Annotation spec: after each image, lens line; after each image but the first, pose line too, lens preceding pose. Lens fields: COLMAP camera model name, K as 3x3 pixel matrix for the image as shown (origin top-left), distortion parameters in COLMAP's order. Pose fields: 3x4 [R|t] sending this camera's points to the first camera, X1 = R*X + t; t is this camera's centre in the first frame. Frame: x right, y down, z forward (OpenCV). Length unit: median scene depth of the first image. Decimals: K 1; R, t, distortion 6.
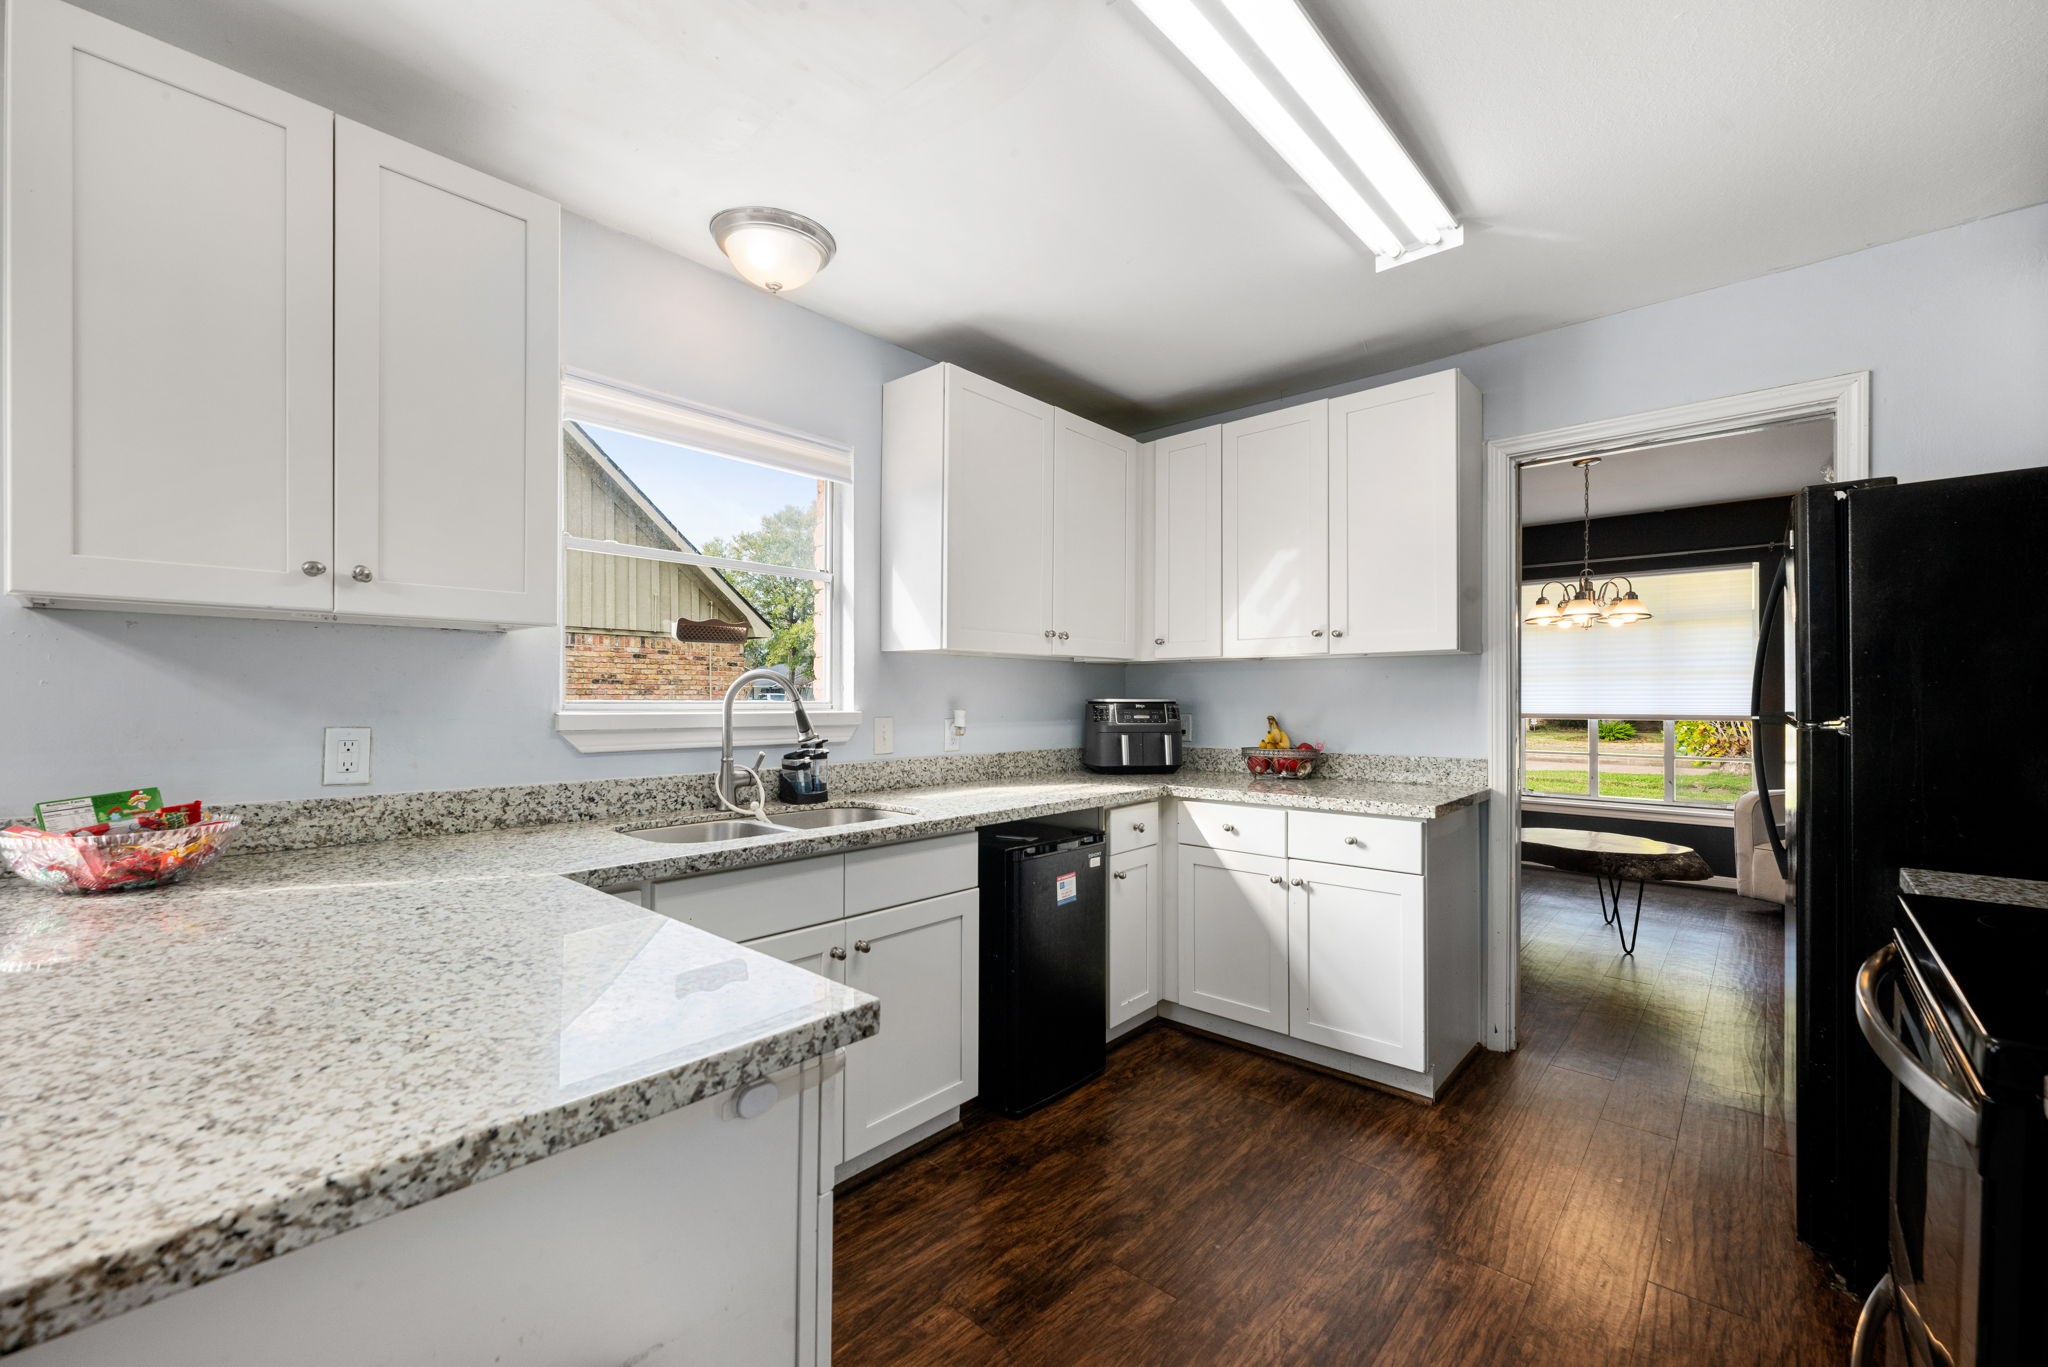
lens RADIAL K [[834.8, 0, 1020.2], [0, 834.8, 703.2], [0, 0, 1]] dist [0.001225, -0.000895]
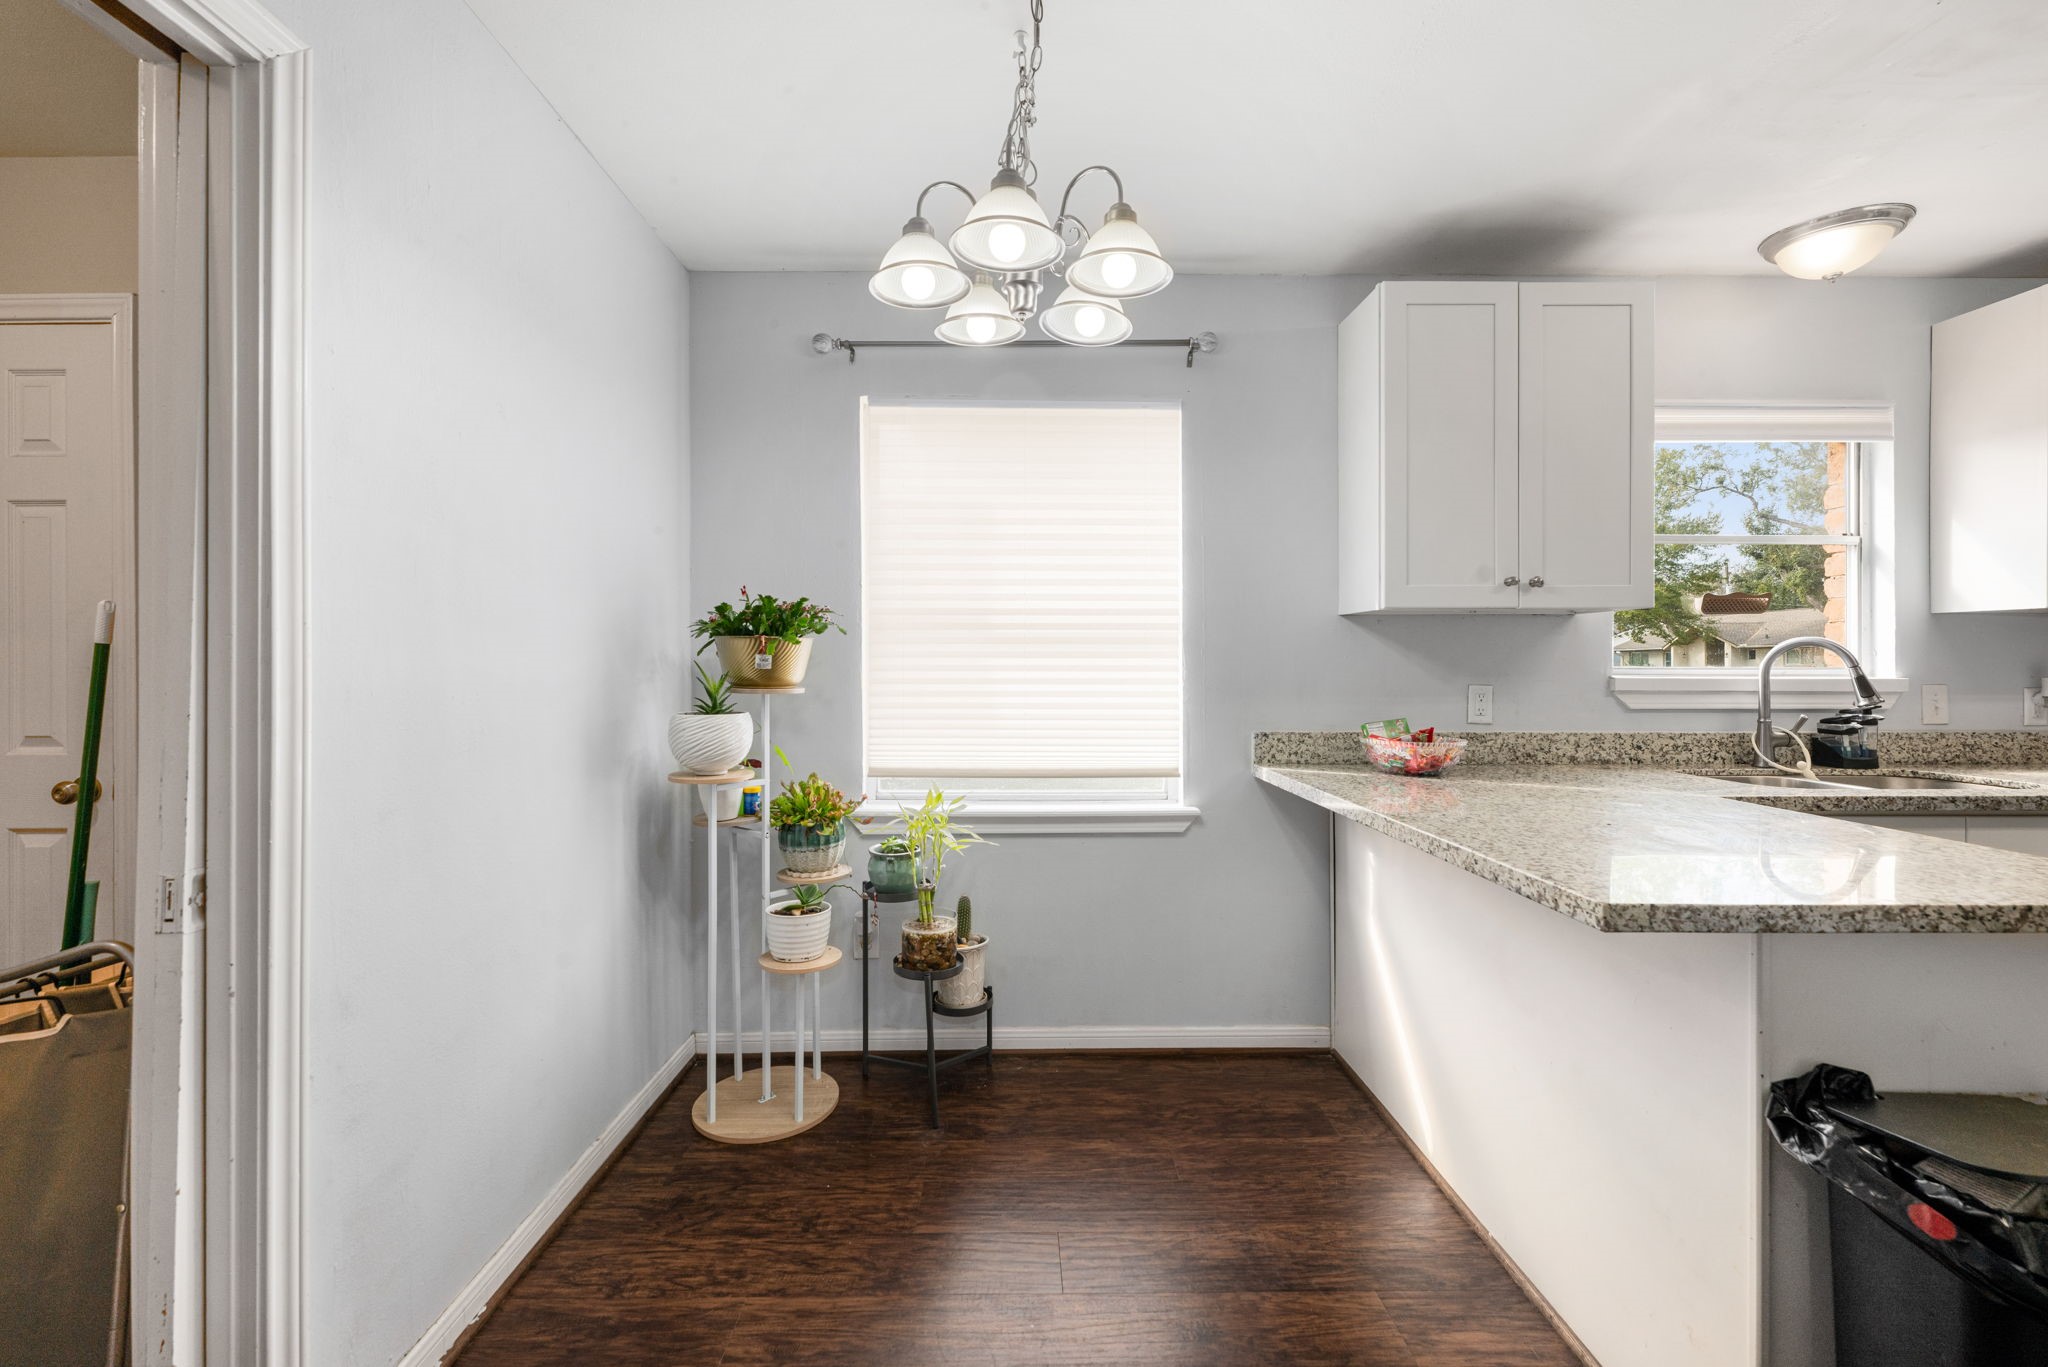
lens RADIAL K [[842.8, 0, 1023.8], [0, 842.8, 654.9], [0, 0, 1]] dist [0.000333, -0.000617]
pose [[0.674831, -0.013401, -0.737850, -0.176632], [-0.001589, 0.999806, -0.019612, 0.004441], [0.737970, 0.014407, 0.674679, -0.421074]]
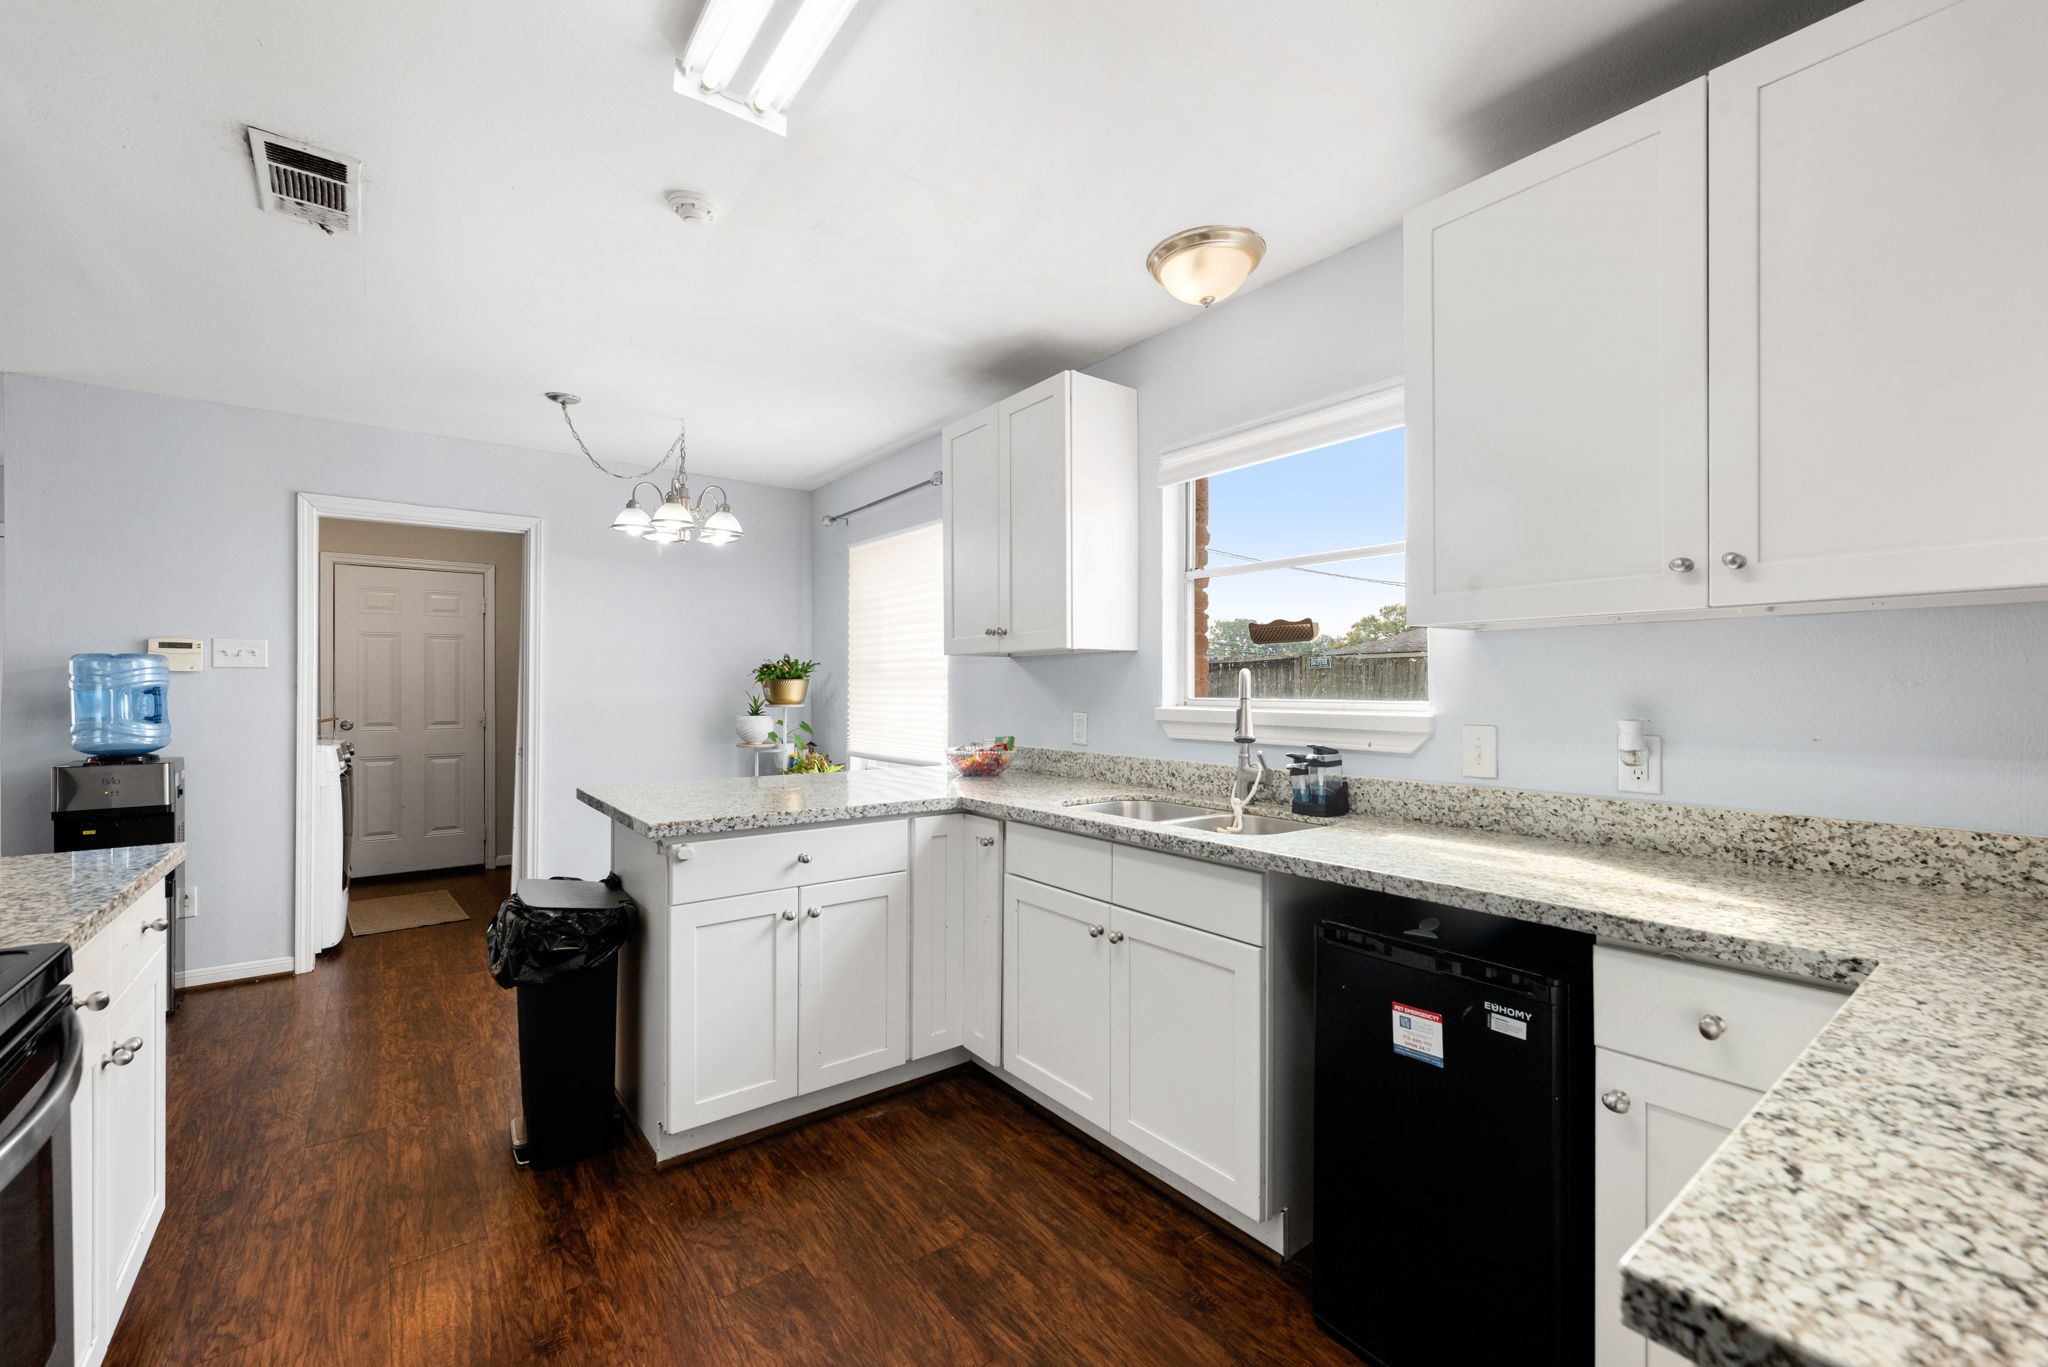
lens RADIAL K [[834.8, 0, 1036.3], [0, 834.8, 696.4], [0, 0, 1]] dist [0.001225, -0.000895]
pose [[-0.171304, 0.003286, -0.985213, 0.672441], [-0.008964, 0.999948, 0.004893, -0.008965], [0.985178, 0.009669, -0.171265, 0.853523]]
